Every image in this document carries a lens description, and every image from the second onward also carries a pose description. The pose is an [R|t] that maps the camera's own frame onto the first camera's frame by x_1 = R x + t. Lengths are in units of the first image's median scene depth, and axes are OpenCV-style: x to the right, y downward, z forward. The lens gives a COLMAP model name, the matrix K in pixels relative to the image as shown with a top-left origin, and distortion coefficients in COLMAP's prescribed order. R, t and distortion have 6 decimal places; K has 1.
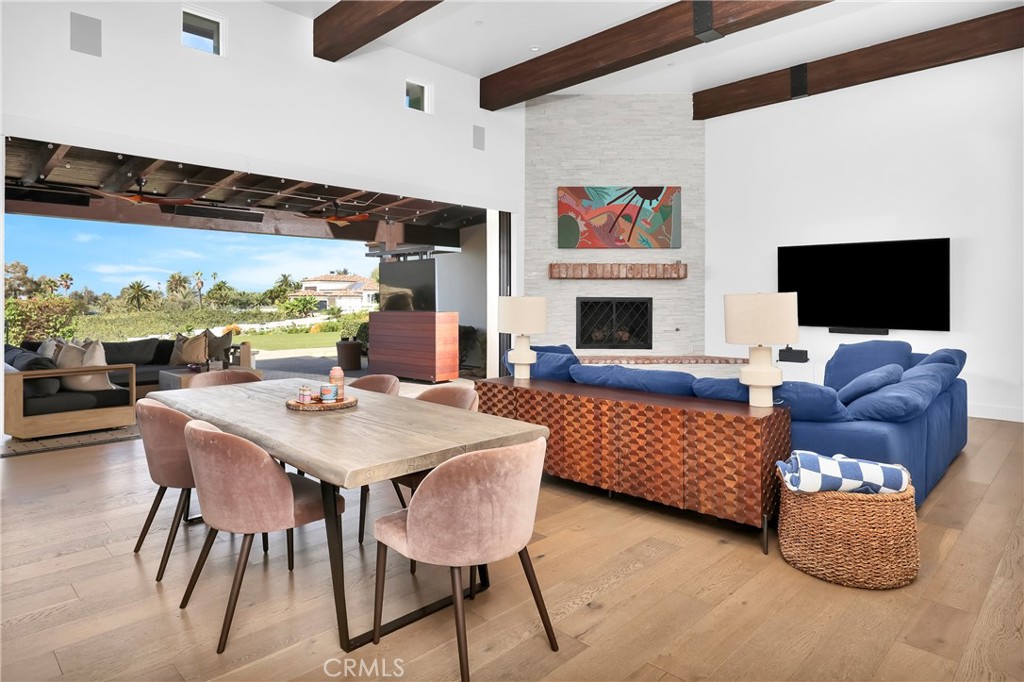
lens RADIAL K [[600.6, 0, 513.2], [0, 600.6, 298.7], [0, 0, 1]] dist [0.002601, 0.000496]
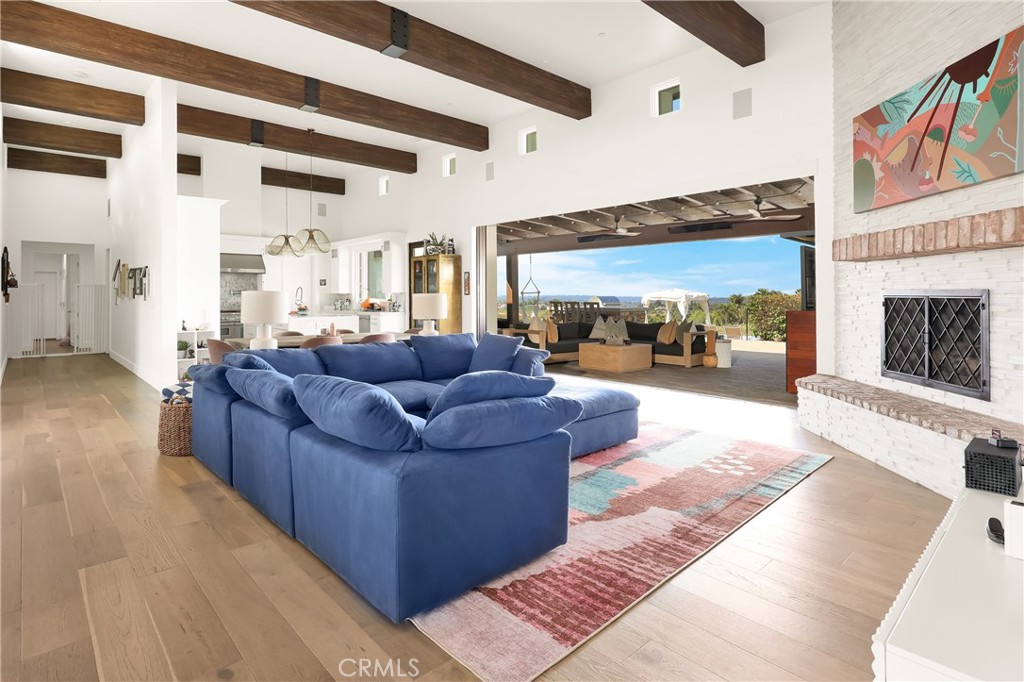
lens RADIAL K [[527.2, 0, 508.1], [0, 527.2, 298.9], [0, 0, 1]] dist [-0.028367, -0.000191]
pose [[-0.043469, 0.002333, -0.999052, 0.643153], [-0.001892, 0.999995, 0.002418, 0.005132], [0.999053, 0.001995, -0.043465, 0.656139]]
